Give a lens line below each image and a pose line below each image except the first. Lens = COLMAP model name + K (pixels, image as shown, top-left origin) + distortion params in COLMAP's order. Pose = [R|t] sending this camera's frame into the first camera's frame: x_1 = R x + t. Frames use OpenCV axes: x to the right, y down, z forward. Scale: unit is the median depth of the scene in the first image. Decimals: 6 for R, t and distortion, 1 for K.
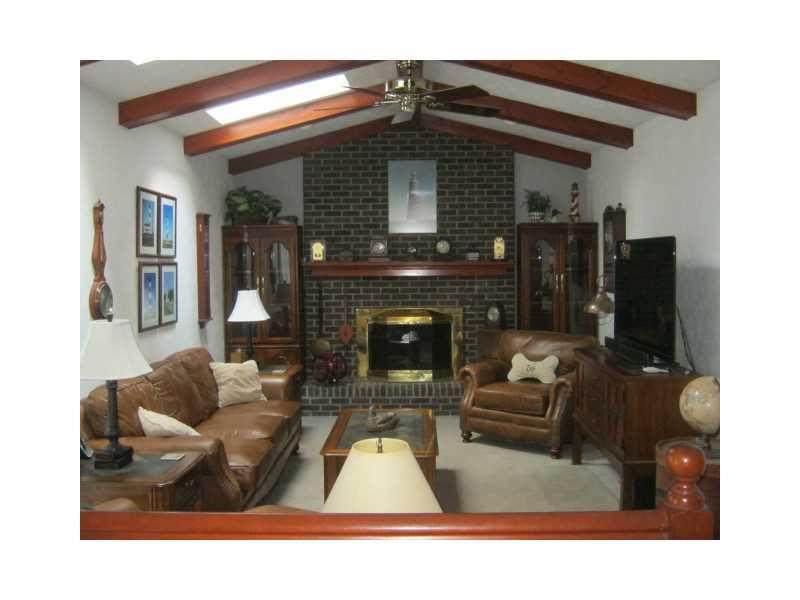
lens RADIAL K [[722.8, 0, 400.0], [0, 722.8, 300.0], [0, 0, 1]] dist [-0.102811, -0.001216]
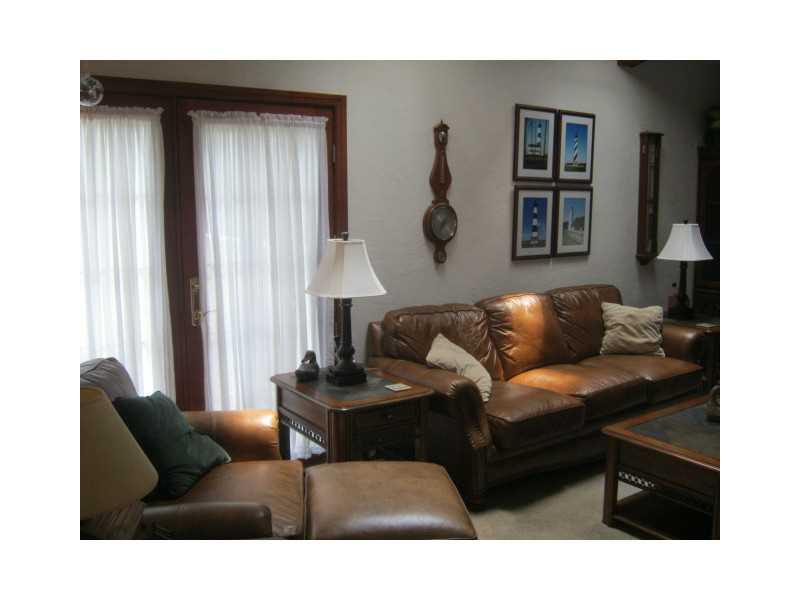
lens RADIAL K [[722.8, 0, 400.0], [0, 722.8, 300.0], [0, 0, 1]] dist [-0.102811, -0.001216]
pose [[0.594883, 0.127422, -0.793648, 0.295223], [-0.052046, 0.991389, 0.120158, -0.008609], [0.802125, -0.030174, 0.596393, 0.282374]]
